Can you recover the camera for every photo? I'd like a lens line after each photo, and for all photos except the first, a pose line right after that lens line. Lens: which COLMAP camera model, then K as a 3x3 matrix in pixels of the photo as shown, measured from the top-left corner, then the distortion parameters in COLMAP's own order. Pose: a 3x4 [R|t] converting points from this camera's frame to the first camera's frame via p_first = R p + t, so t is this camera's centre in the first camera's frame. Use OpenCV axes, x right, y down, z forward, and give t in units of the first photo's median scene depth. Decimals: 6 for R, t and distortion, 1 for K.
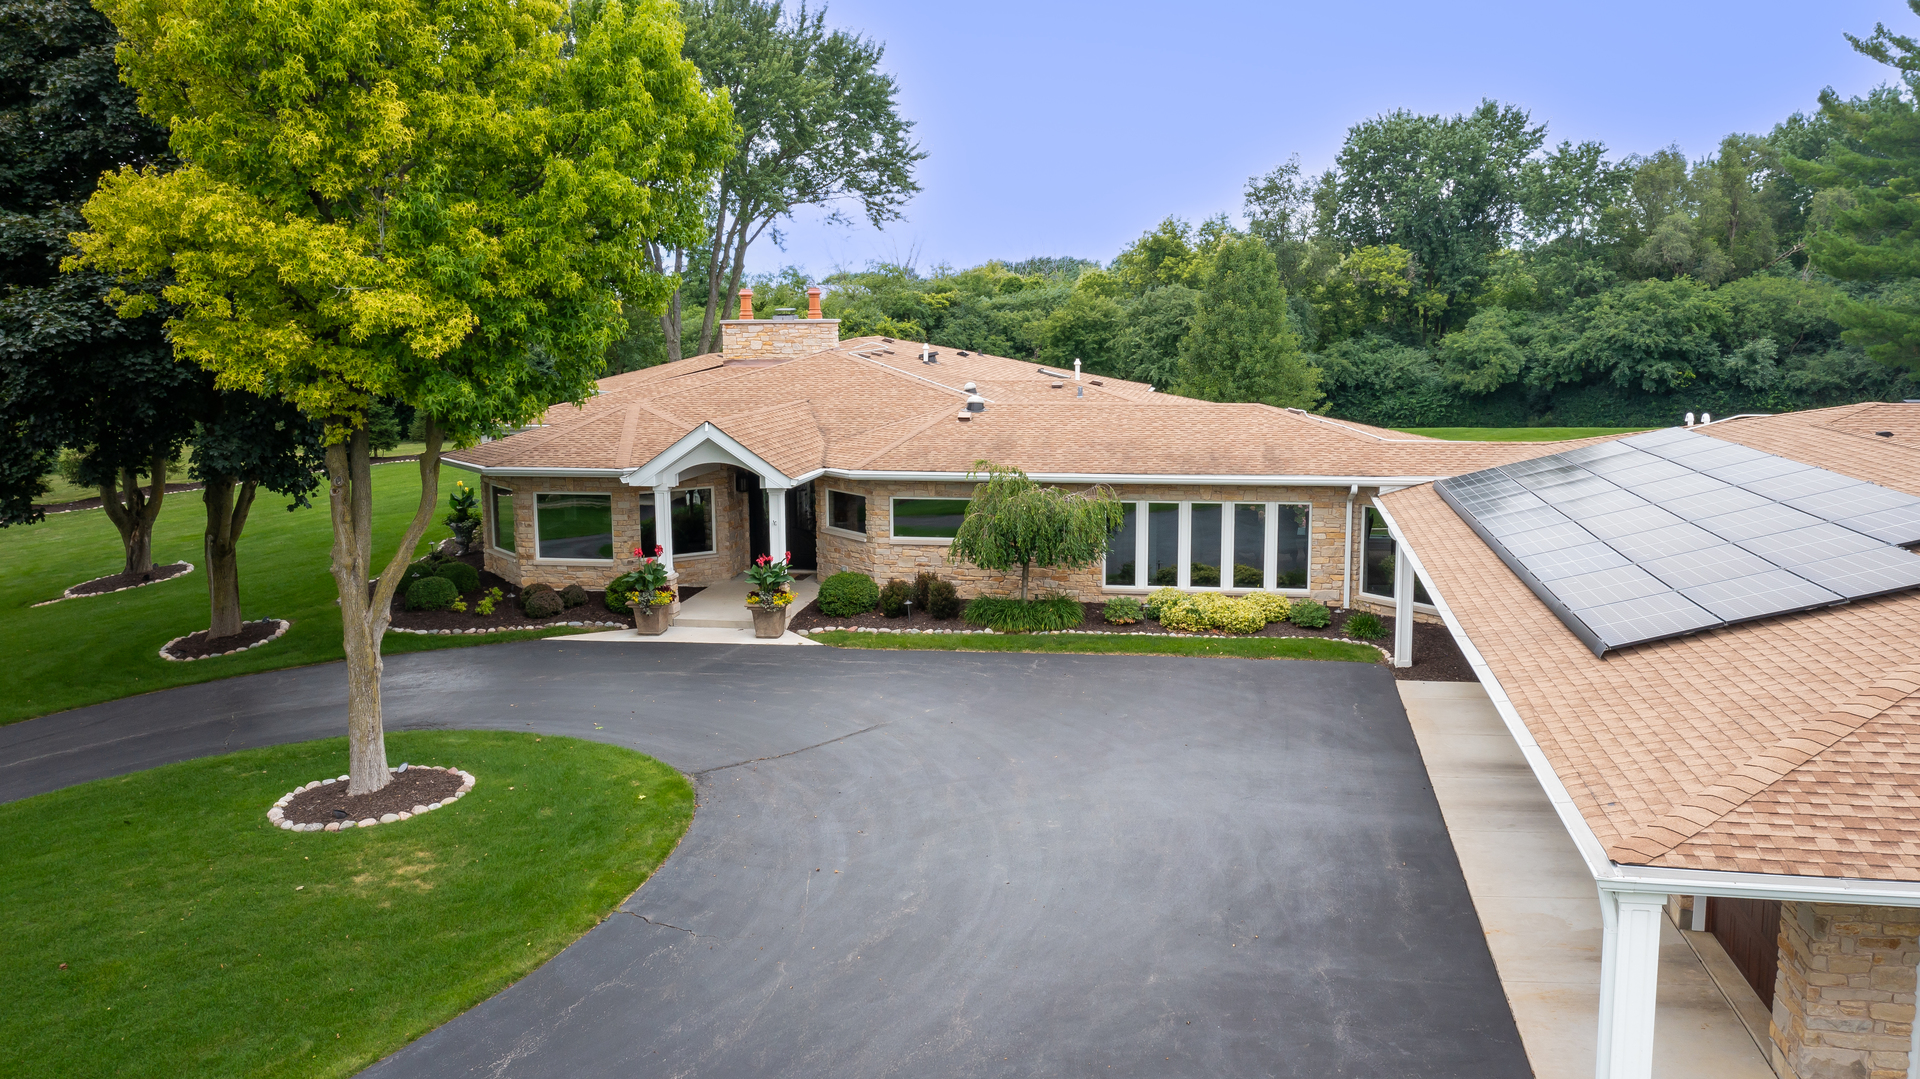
lens RADIAL K [[1520.6, 0, 962.0], [0, 1520.6, 512.9], [0, 0, 1]] dist [-0.012349, -0.000791]
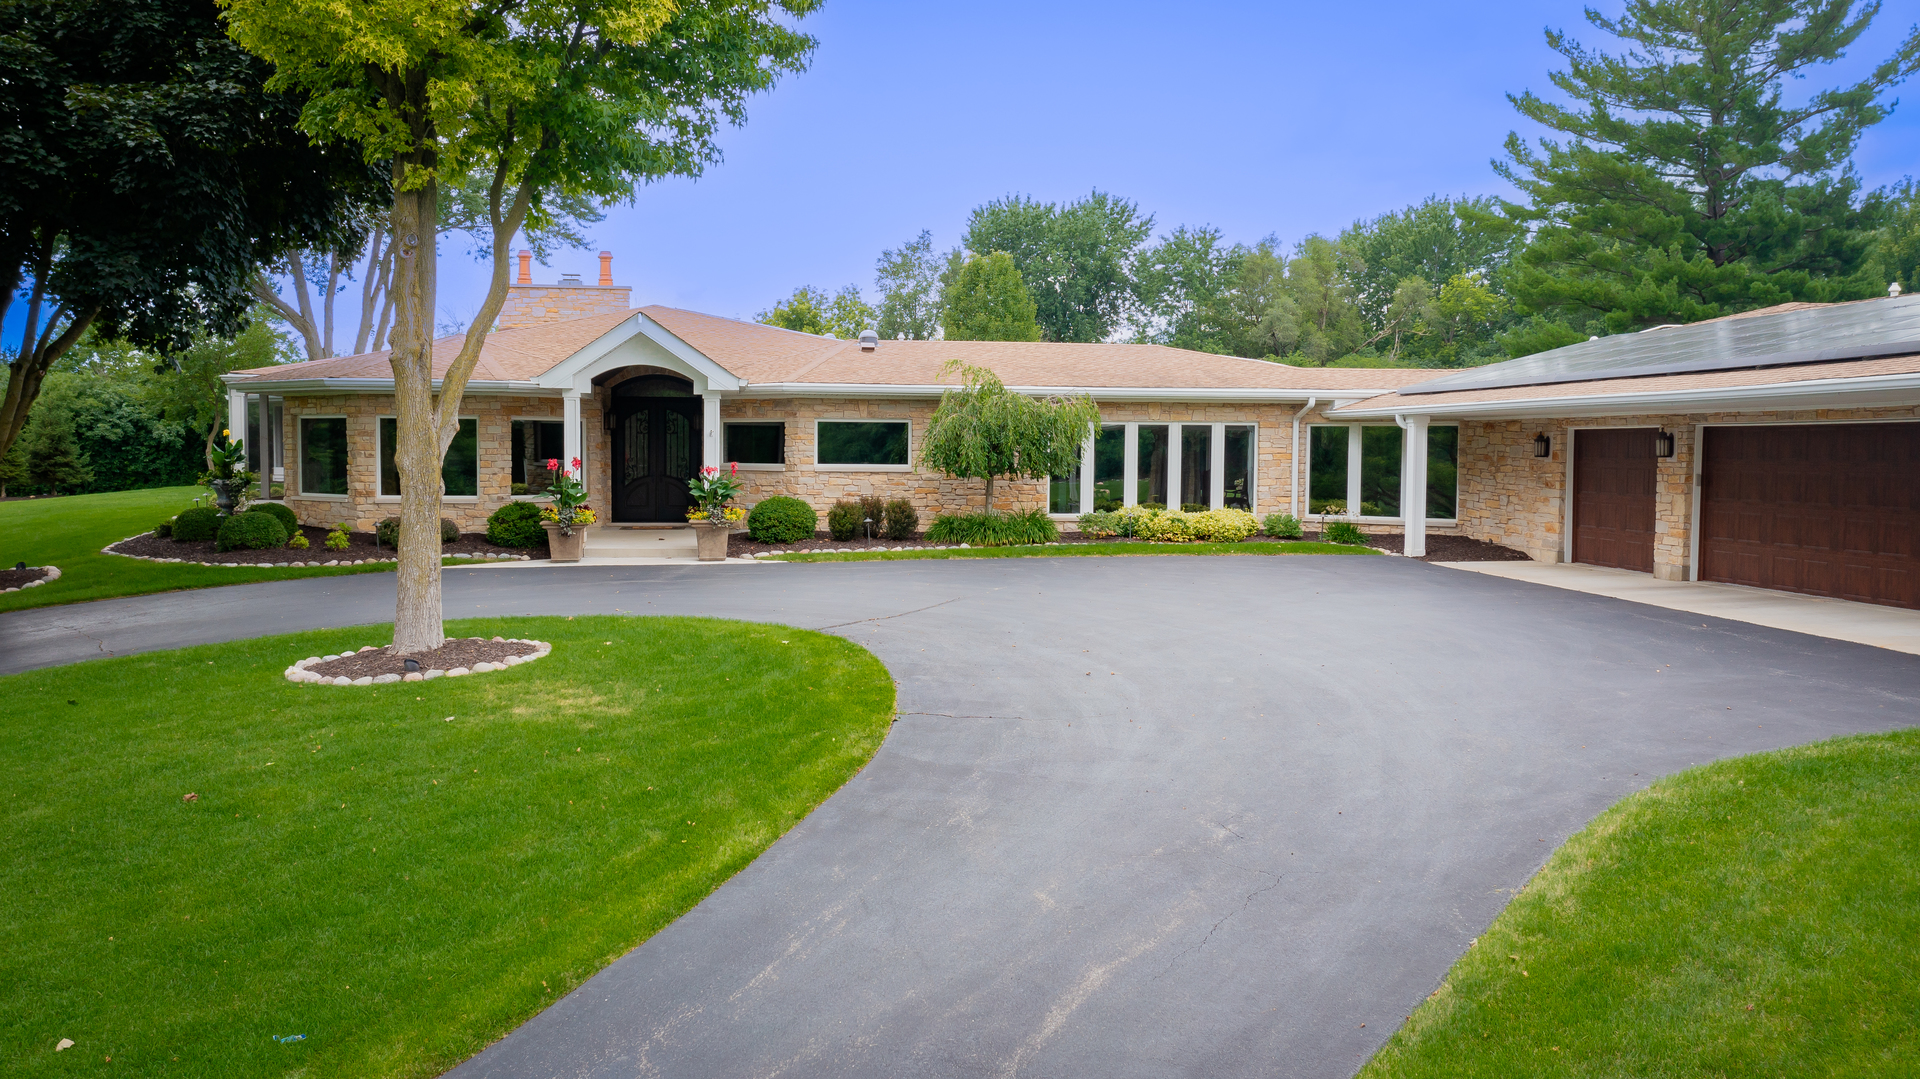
lens RADIAL K [[1546.3, 0, 960.0], [0, 1546.3, 539.5], [0, 0, 1]] dist [-0.010428, 0.002116]
pose [[0.955756, -0.003351, 0.294141, -0.234681], [0.022339, 0.997875, -0.061216, 0.118360], [-0.293311, 0.065079, 0.953800, 0.103010]]
